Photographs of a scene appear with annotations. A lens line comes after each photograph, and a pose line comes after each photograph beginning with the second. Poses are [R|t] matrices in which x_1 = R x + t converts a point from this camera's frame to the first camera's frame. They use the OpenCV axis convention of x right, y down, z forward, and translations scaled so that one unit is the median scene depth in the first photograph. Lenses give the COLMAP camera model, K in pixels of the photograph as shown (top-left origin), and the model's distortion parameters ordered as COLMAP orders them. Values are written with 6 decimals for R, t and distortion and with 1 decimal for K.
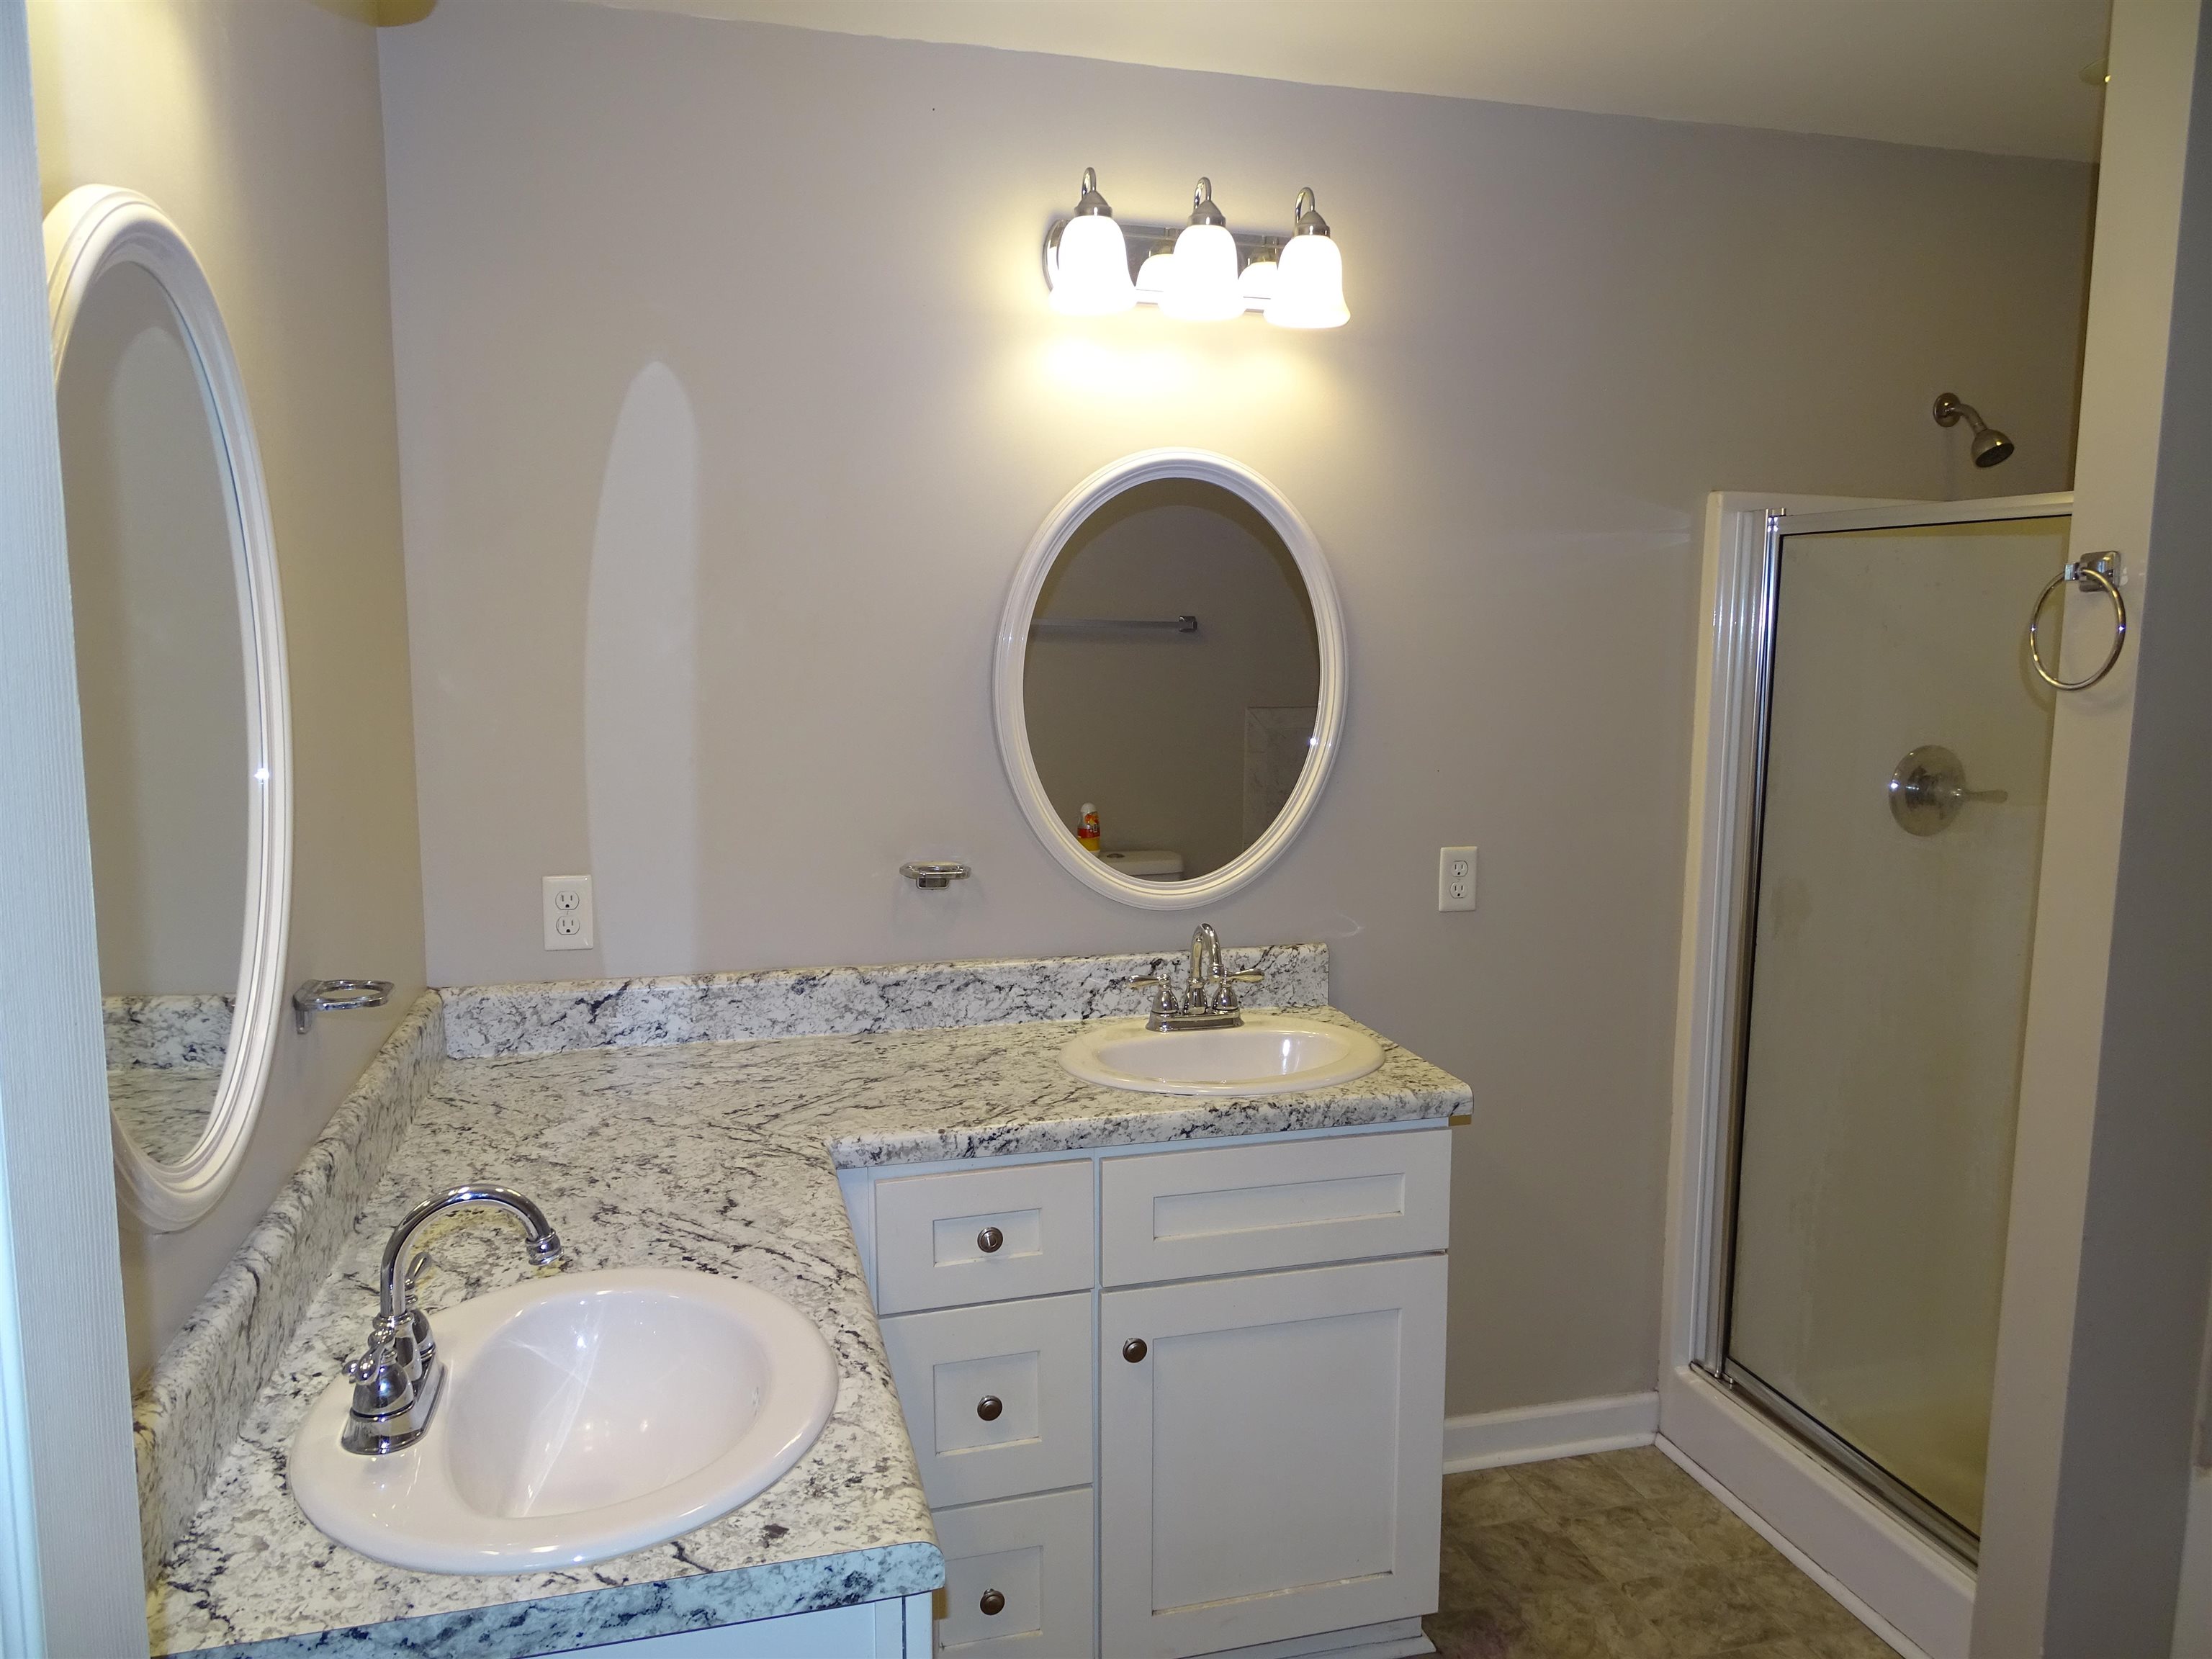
lens RADIAL K [[1572.2, 0, 1112.3], [0, 1572.2, 833.4], [0, 0, 1]] dist [0.007261, 0.000261]
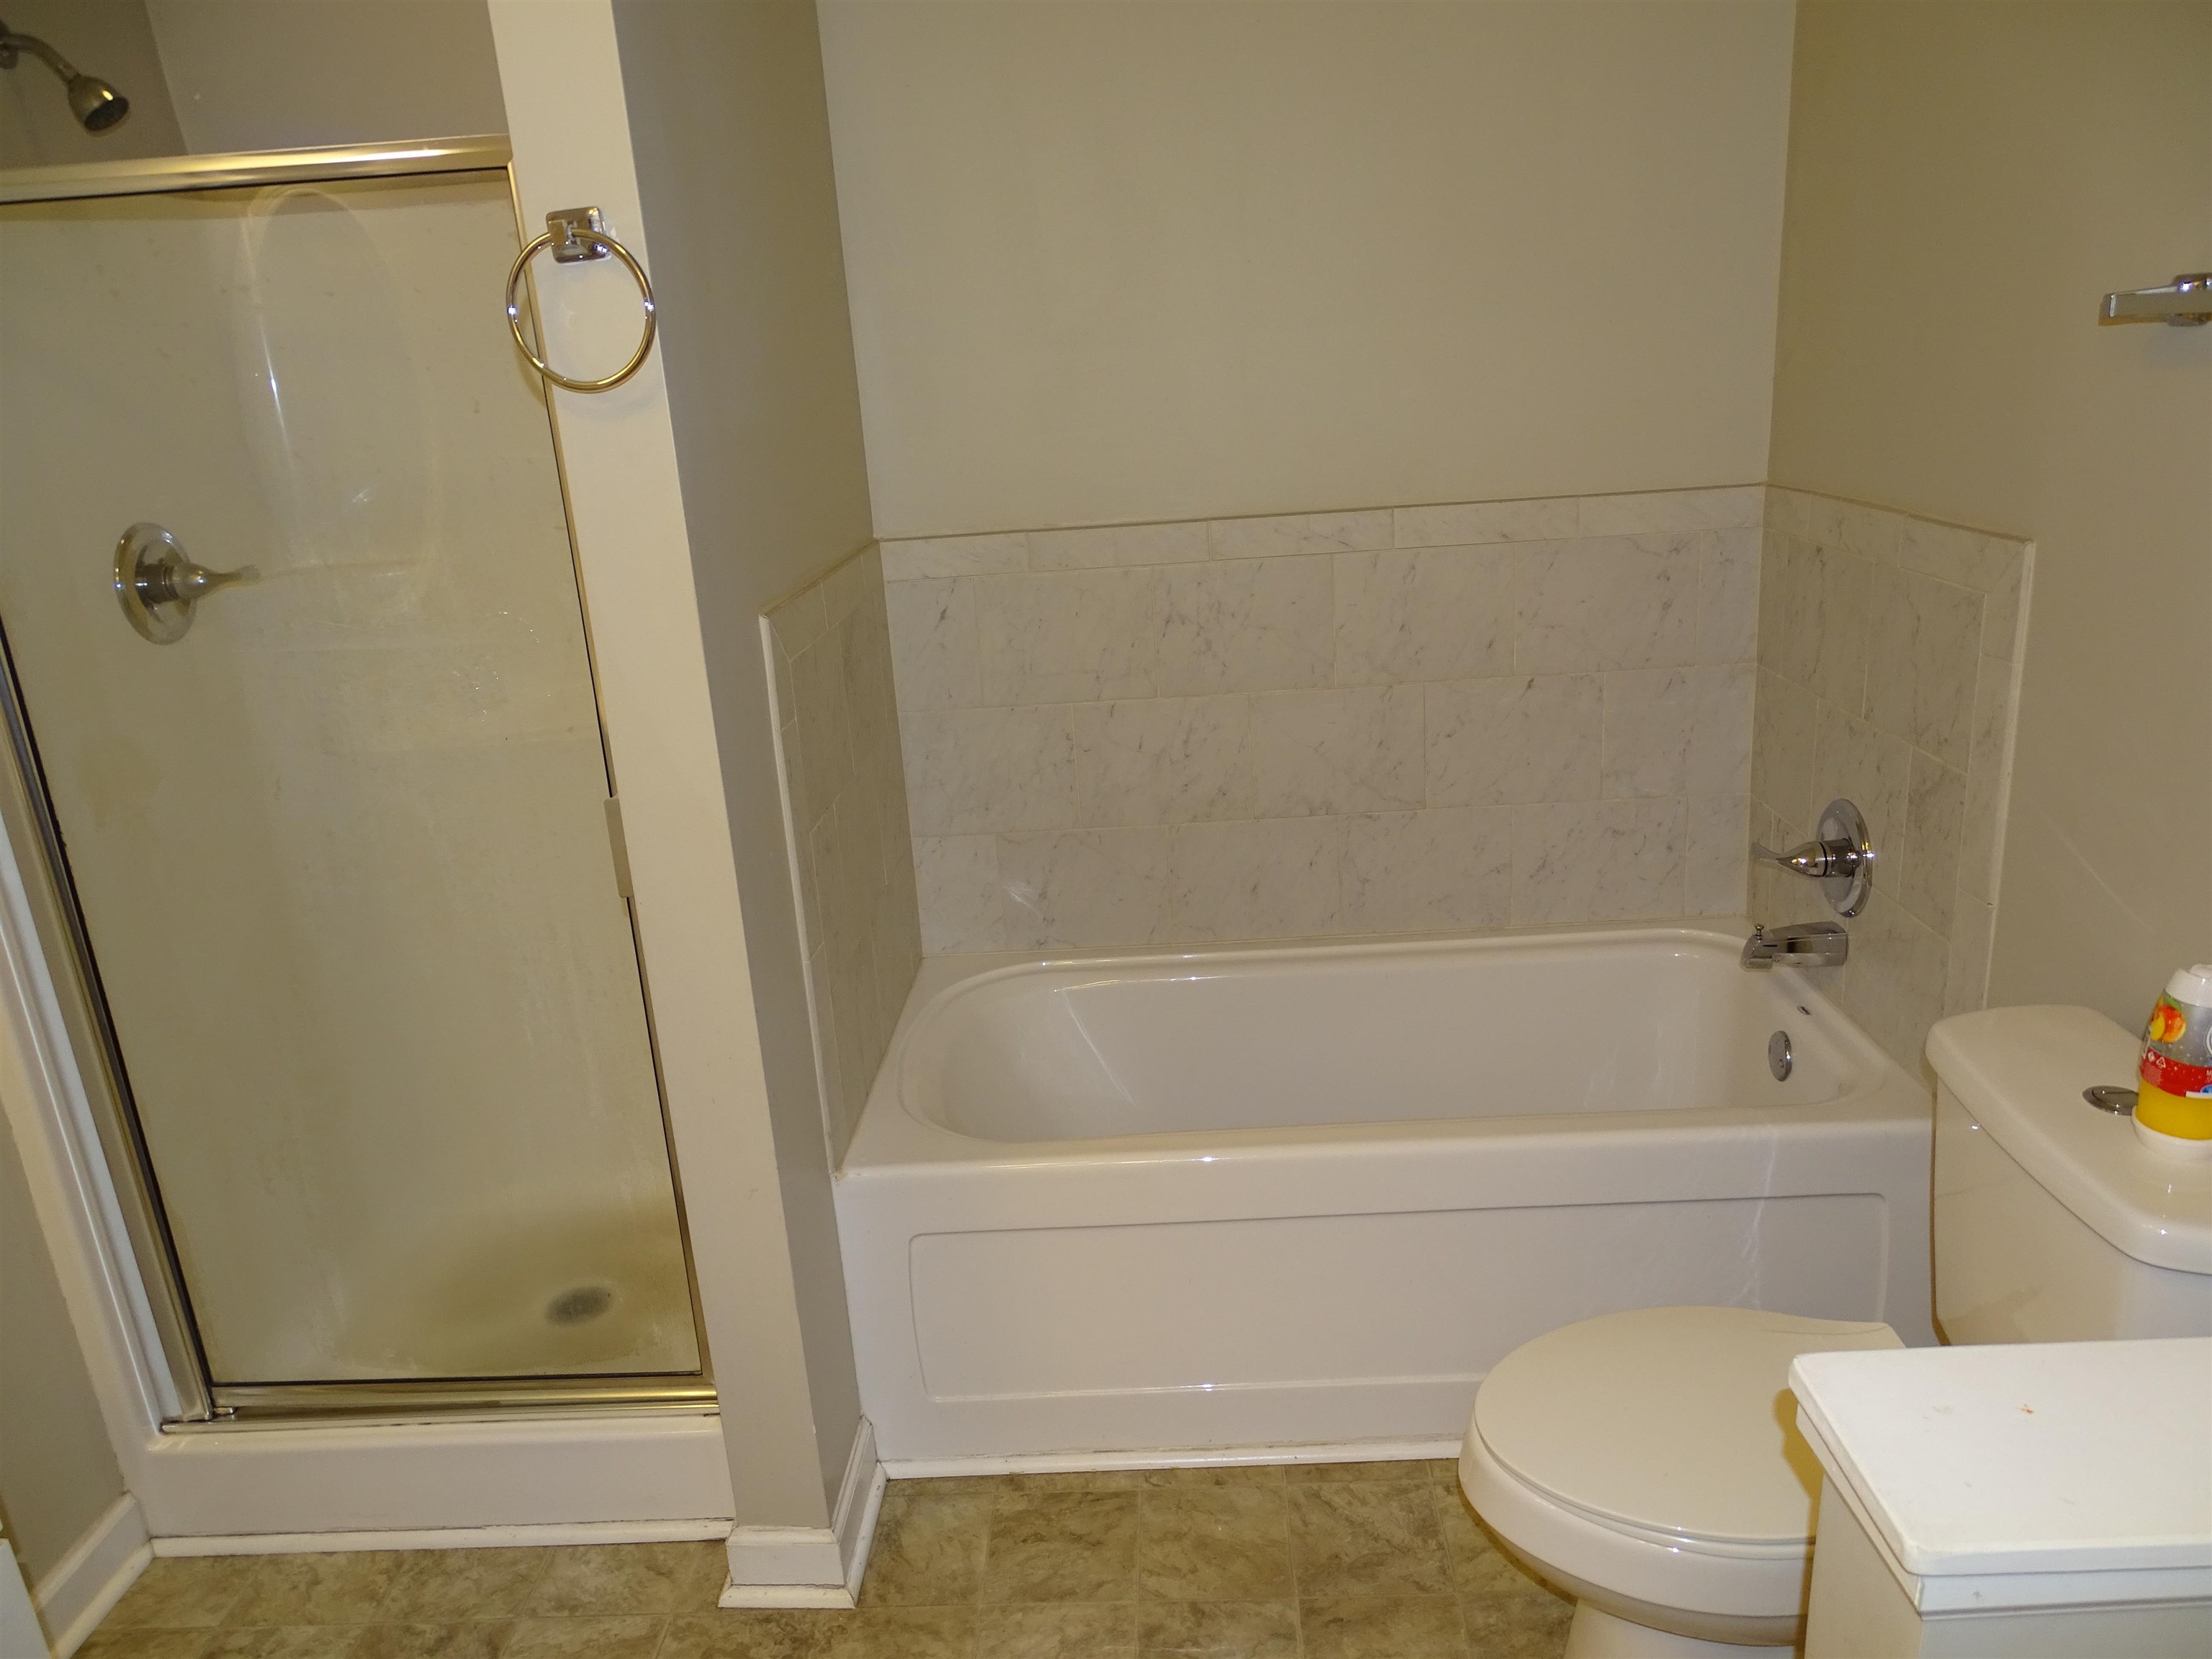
lens RADIAL K [[1572.2, 0, 1112.3], [0, 1572.2, 833.4], [0, 0, 1]] dist [0.007261, 0.000261]
pose [[0.300071, -0.318113, 0.899312, -0.068665], [0.199728, 0.942813, 0.266858, -0.026754], [-0.932773, 0.099541, 0.346447, 0.336428]]
